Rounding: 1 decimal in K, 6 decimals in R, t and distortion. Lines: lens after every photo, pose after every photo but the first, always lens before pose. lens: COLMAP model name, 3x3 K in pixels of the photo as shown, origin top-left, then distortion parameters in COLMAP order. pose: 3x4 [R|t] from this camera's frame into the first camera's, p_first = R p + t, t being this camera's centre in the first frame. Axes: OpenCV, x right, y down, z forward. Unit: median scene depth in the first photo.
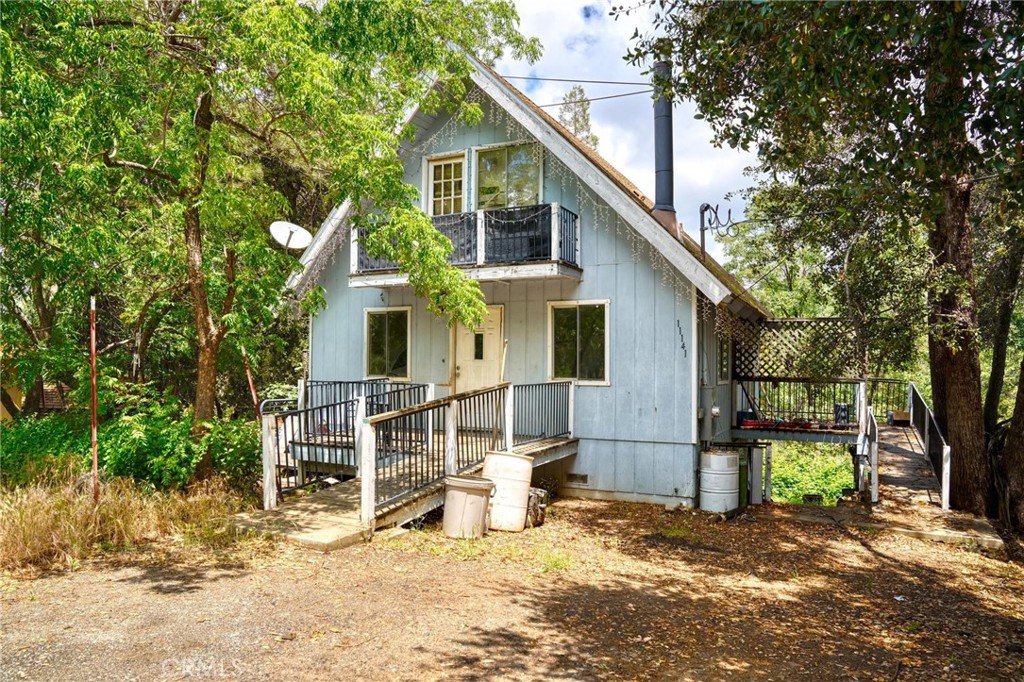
lens RADIAL K [[705.9, 0, 512.0], [0, 705.9, 341.0], [0, 0, 1]] dist [-0.144268, 0.111246]
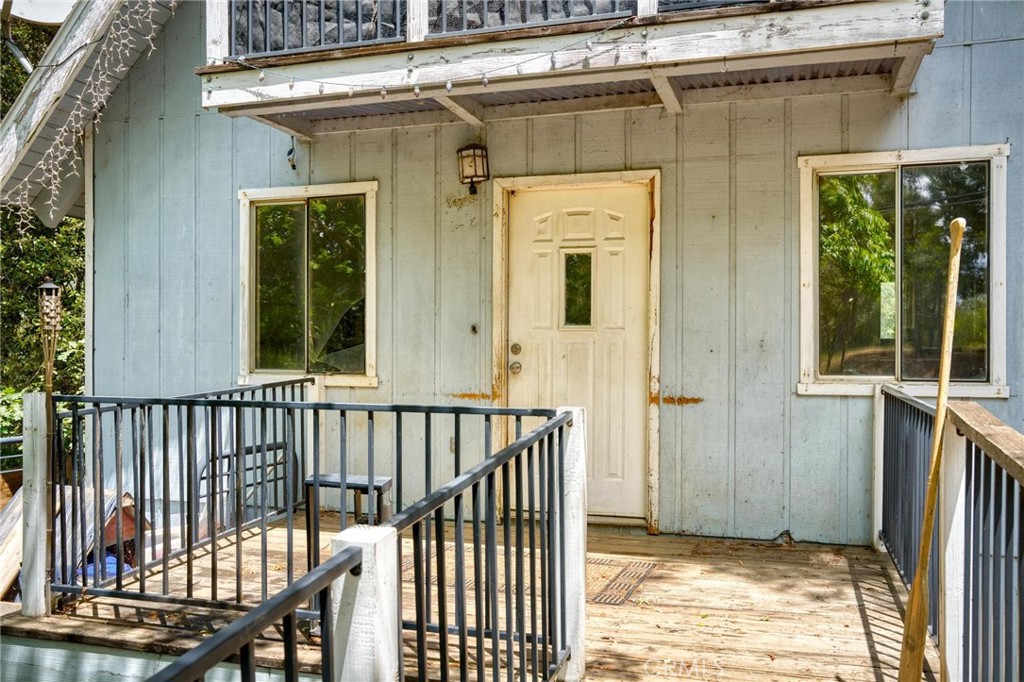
lens RADIAL K [[927.6, 0, 511.4], [0, 927.6, 358.8], [0, 0, 1]] dist [-0.006923, -0.005844]
pose [[0.990474, -0.001452, 0.137691, -0.168367], [-0.003524, 0.999350, 0.035886, 0.030316], [-0.137654, -0.036029, 0.989825, 0.610706]]
